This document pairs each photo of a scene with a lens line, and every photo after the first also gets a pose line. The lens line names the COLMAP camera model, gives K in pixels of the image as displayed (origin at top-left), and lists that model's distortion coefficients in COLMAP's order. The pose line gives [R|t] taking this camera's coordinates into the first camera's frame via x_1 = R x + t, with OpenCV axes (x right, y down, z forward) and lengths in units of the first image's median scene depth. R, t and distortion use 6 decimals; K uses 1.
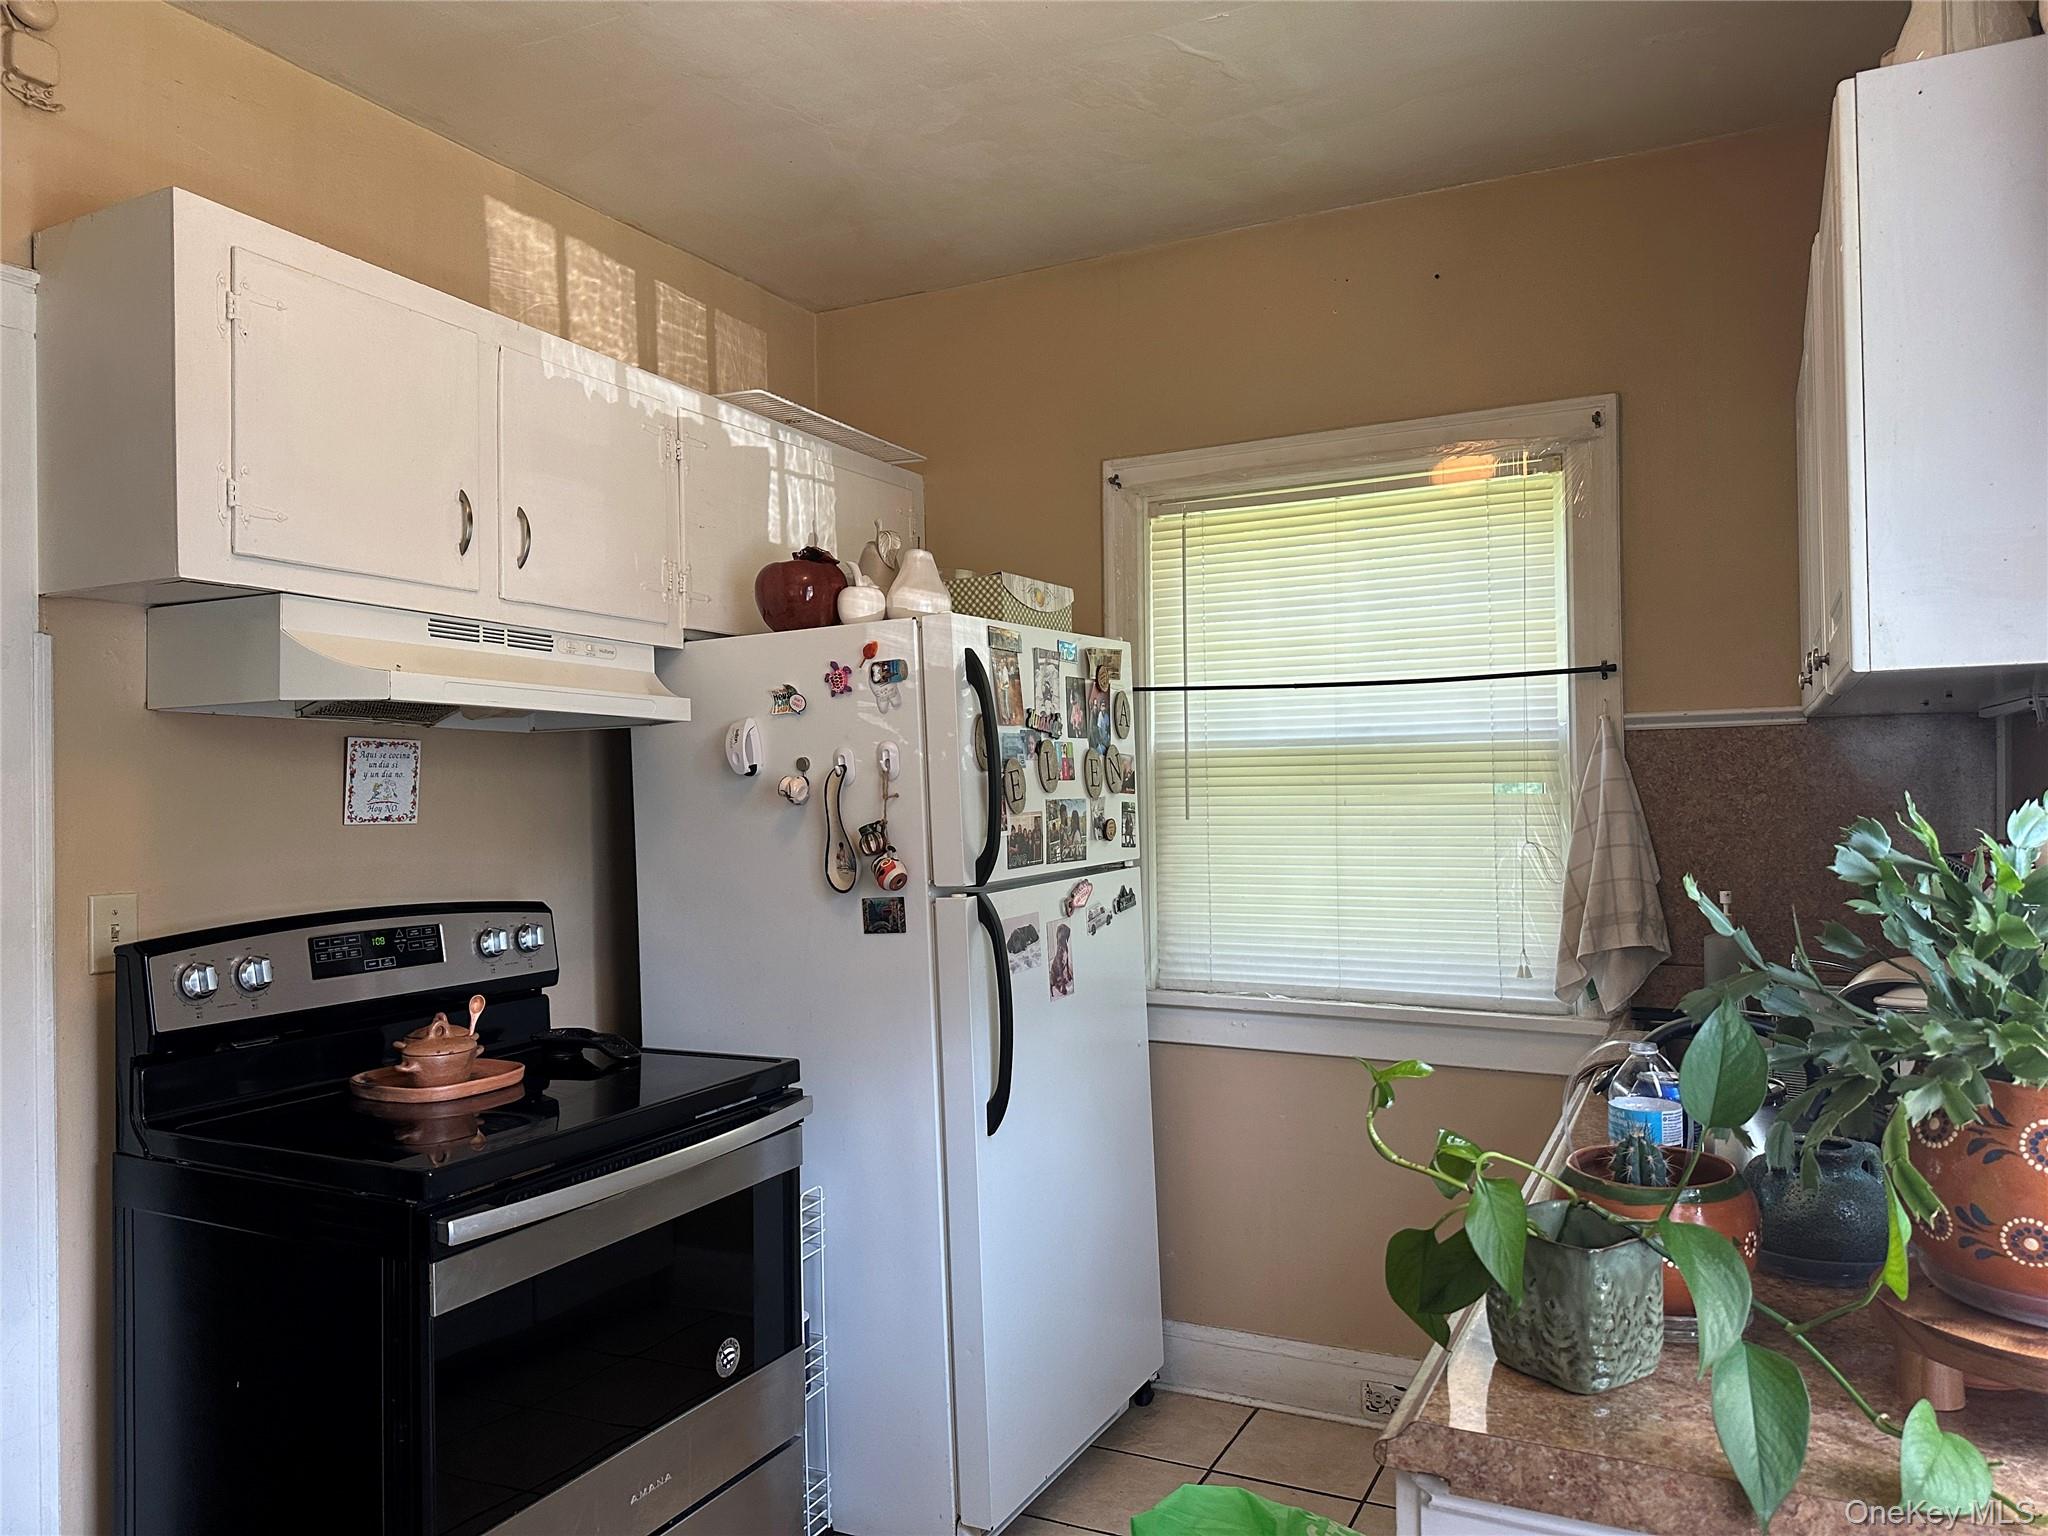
lens RADIAL K [[1434.1, 0, 1022.7], [0, 1434.1, 770.9], [0, 0, 1]] dist [0.000844, 0.000101]
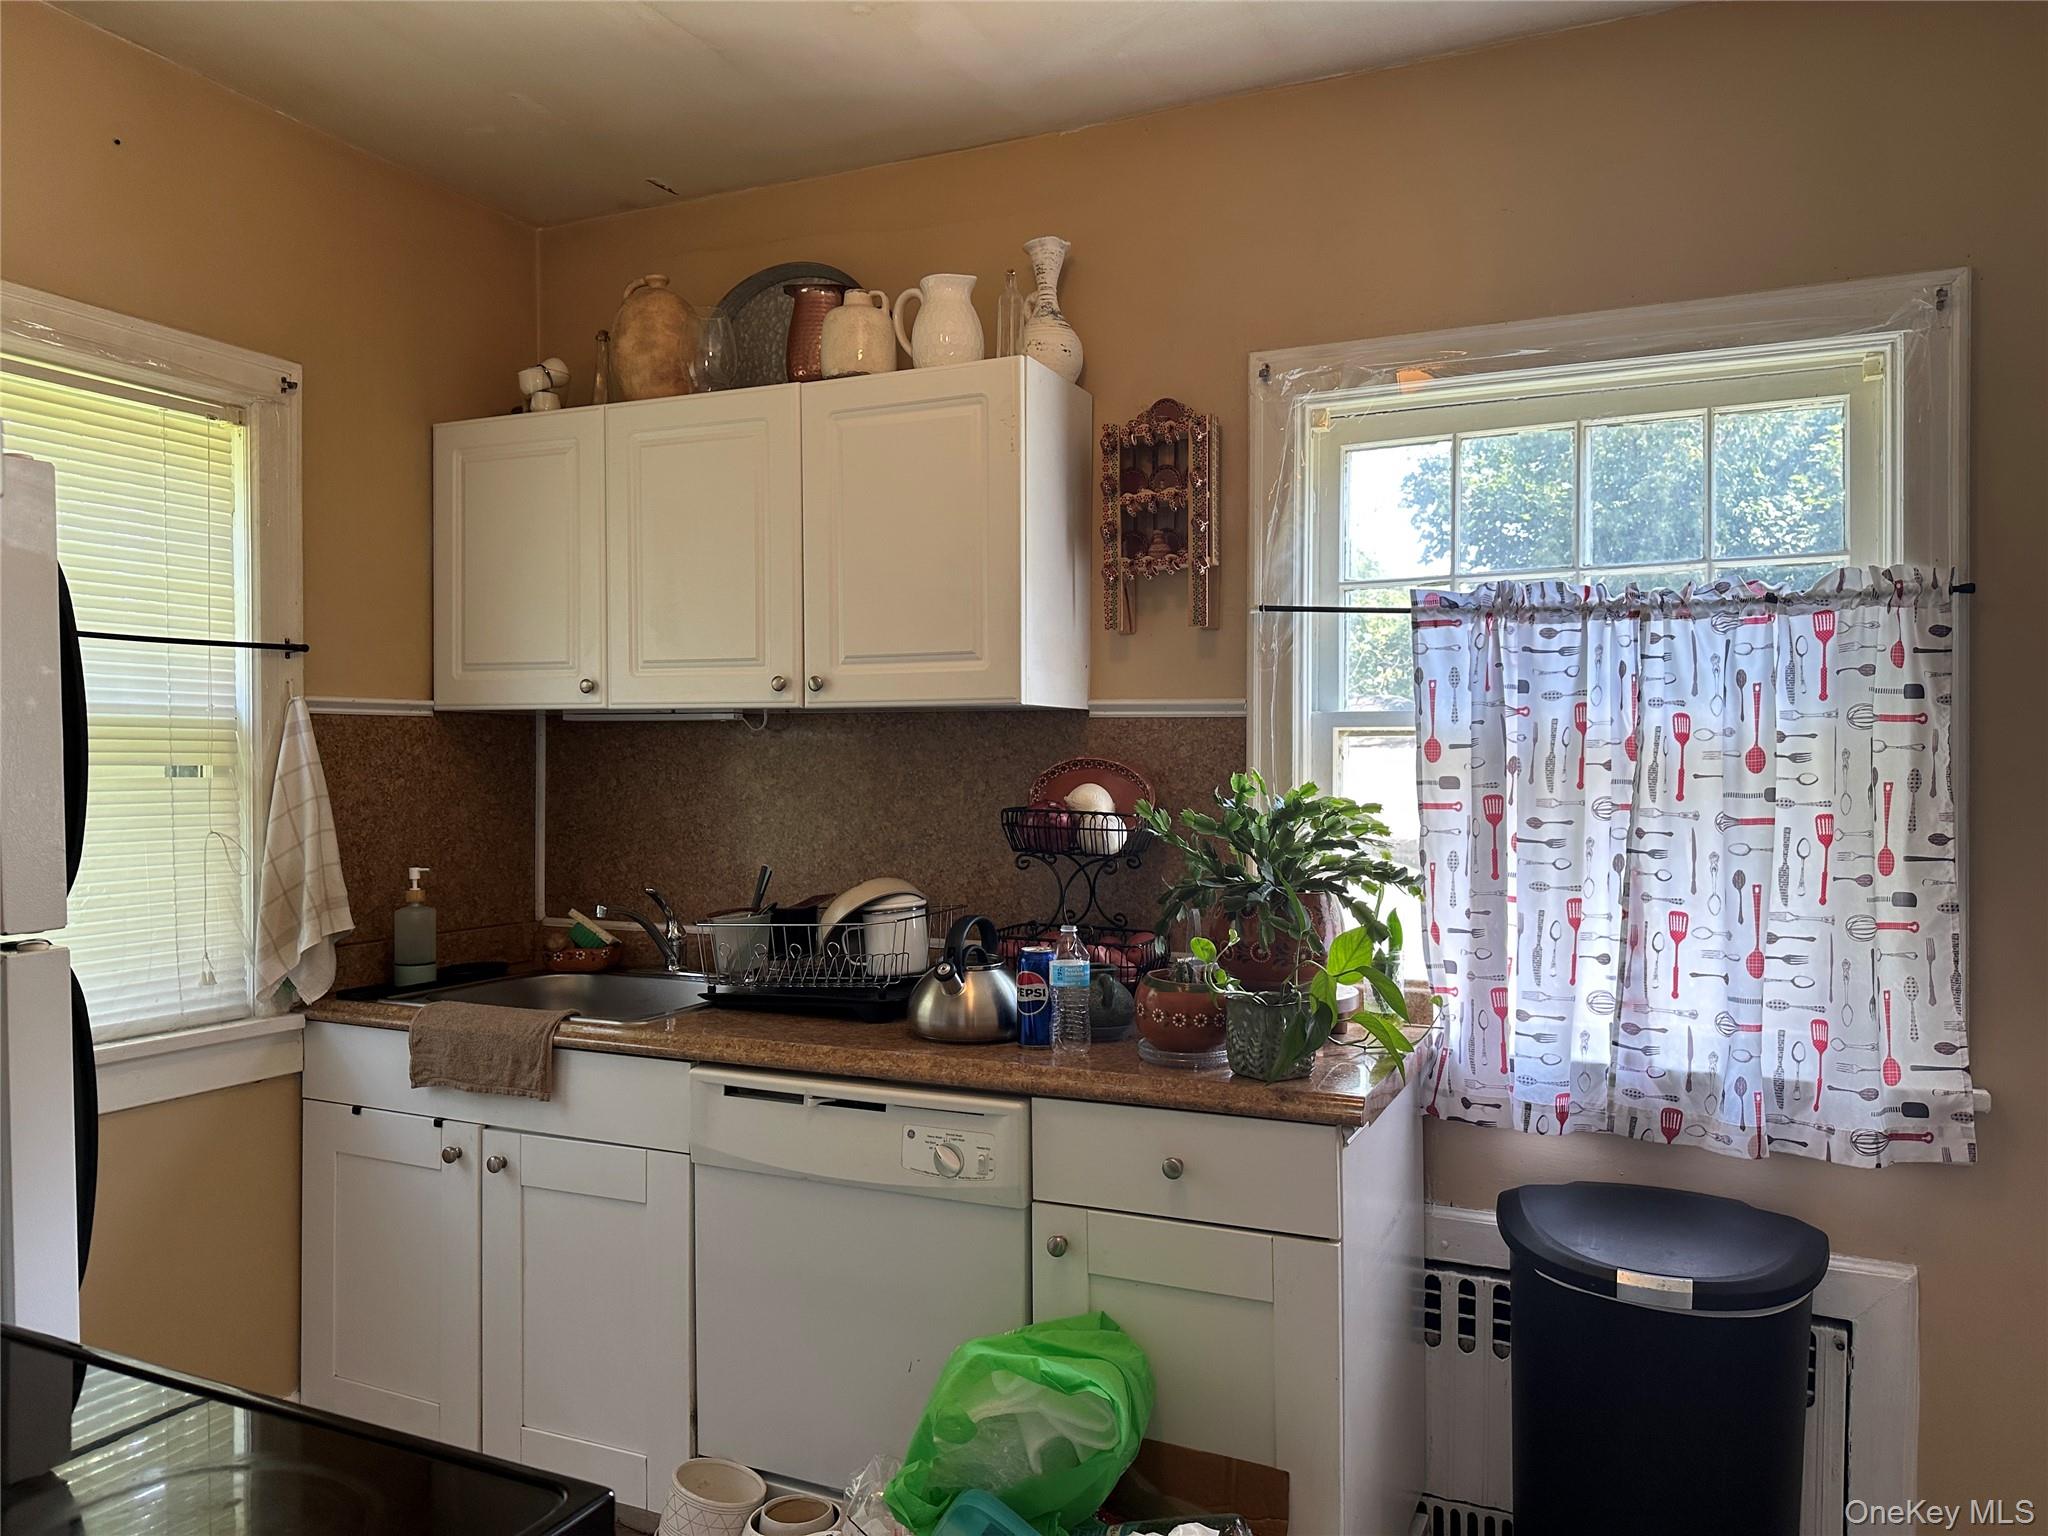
lens RADIAL K [[1434.1, 0, 1026.0], [0, 1434.1, 772.0], [0, 0, 1]] dist [0.000844, 0.000101]
pose [[-0.029247, 0.006101, 0.999554, -0.563502], [-0.015227, 0.999863, -0.006549, 0.010660], [-0.999456, -0.015412, -0.029150, 0.531348]]
